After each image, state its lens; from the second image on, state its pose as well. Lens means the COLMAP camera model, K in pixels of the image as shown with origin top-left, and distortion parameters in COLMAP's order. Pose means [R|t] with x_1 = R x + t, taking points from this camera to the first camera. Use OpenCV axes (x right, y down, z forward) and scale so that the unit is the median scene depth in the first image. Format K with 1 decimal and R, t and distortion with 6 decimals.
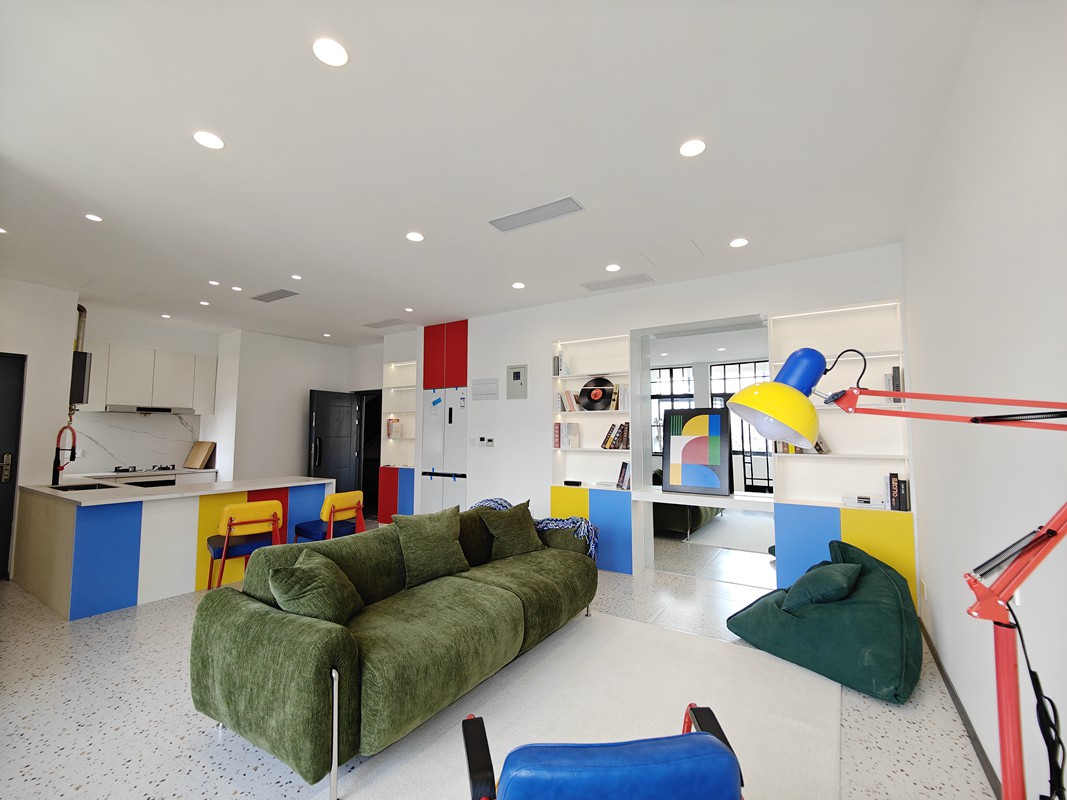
lens RADIAL K [[465.2, 0, 536.8], [0, 465.2, 401.0], [0, 0, 1]] dist [0.027699, -0.019818]
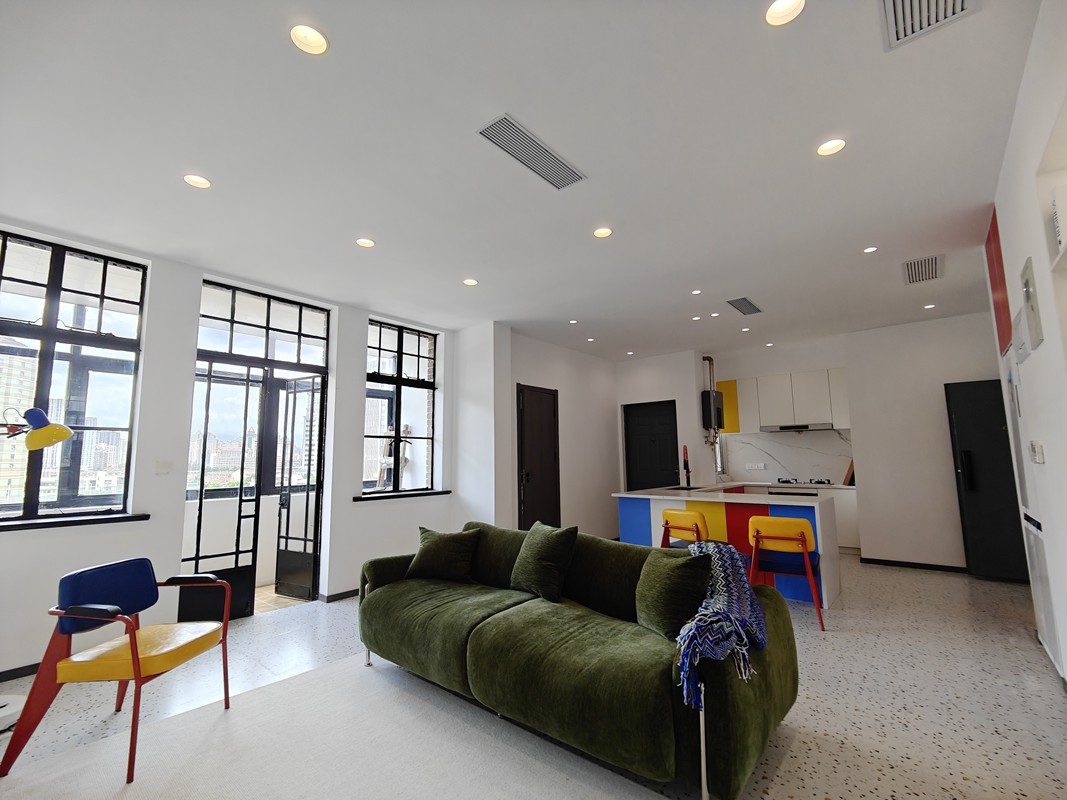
lens RADIAL K [[465.2, 0, 536.8], [0, 465.2, 401.0], [0, 0, 1]] dist [0.027699, -0.019818]
pose [[-0.126046, -0.121570, -0.984547, 0.429964], [0.083562, 0.987634, -0.132649, 0.063006], [0.988499, -0.098991, -0.114328, 0.637997]]
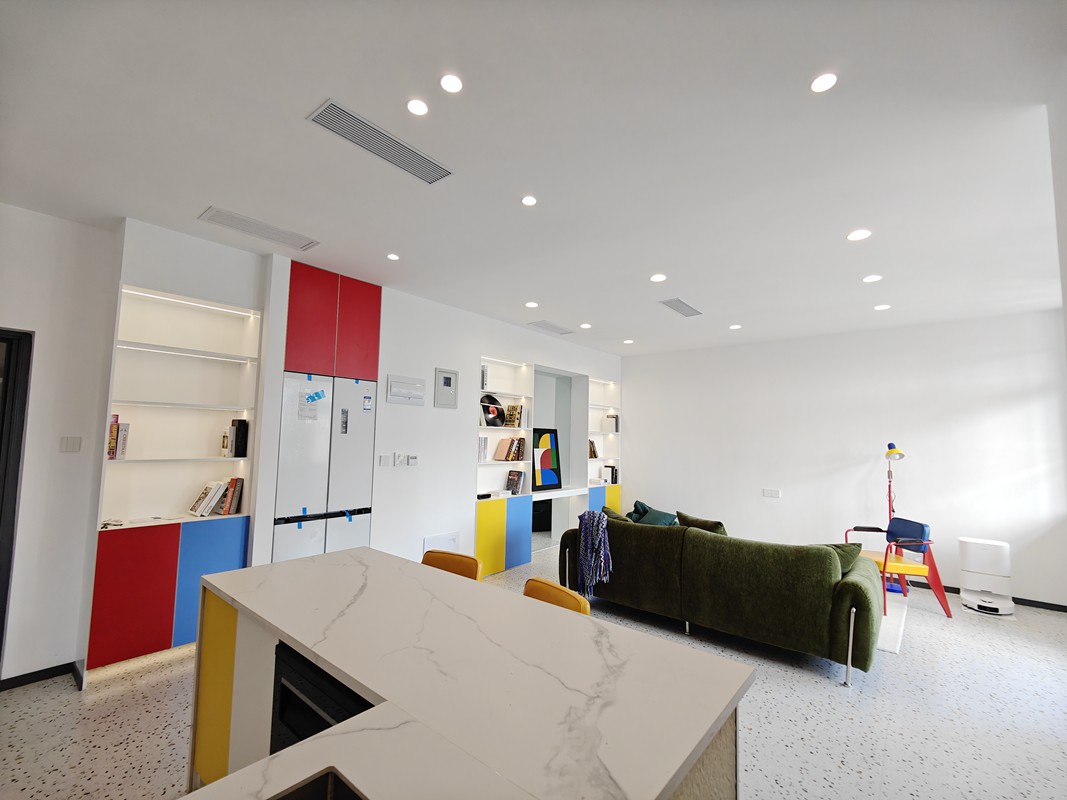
lens RADIAL K [[465.2, 0, 536.8], [0, 465.2, 401.0], [0, 0, 1]] dist [0.027699, -0.019818]
pose [[0.115743, 0.077706, 0.990235, -0.925122], [-0.092565, 0.993441, -0.067139, 0.025716], [-0.988957, -0.083891, 0.122177, 0.762386]]
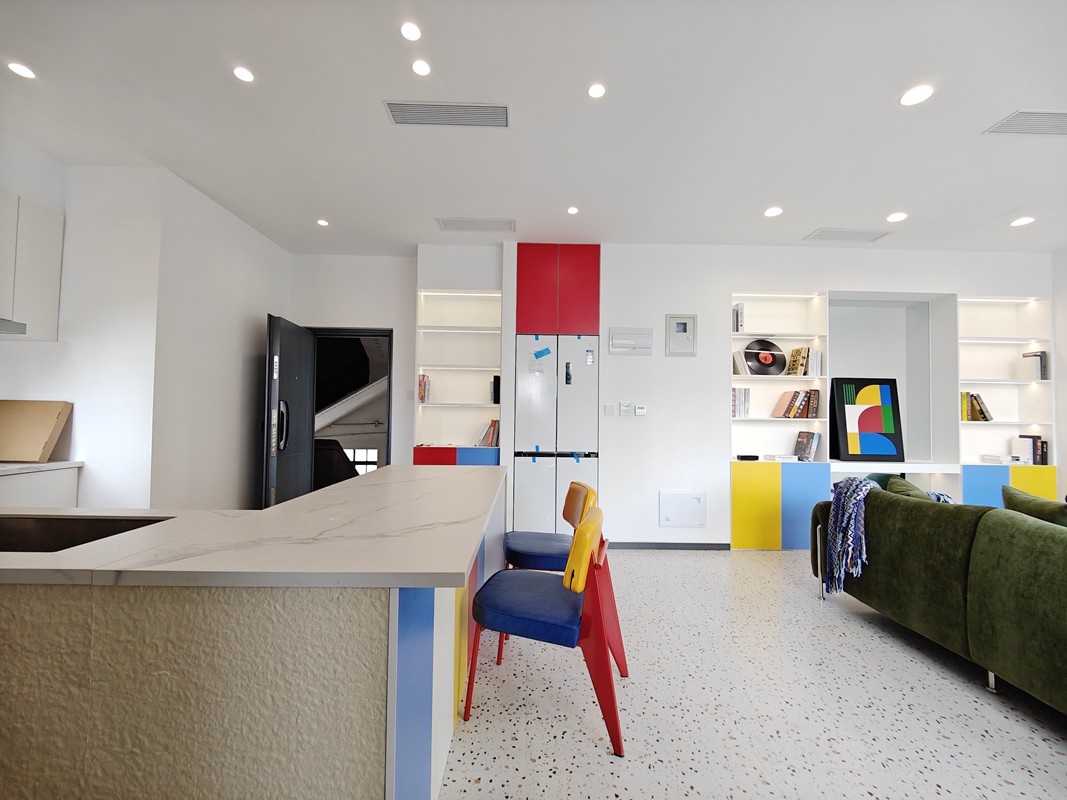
lens RADIAL K [[465.2, 0, 536.8], [0, 465.2, 401.0], [0, 0, 1]] dist [0.027699, -0.019818]
pose [[0.829423, 0.027384, 0.557949, -0.730165], [-0.051870, 0.998258, 0.028113, 0.065460], [-0.556208, -0.052258, 0.829399, 0.489060]]
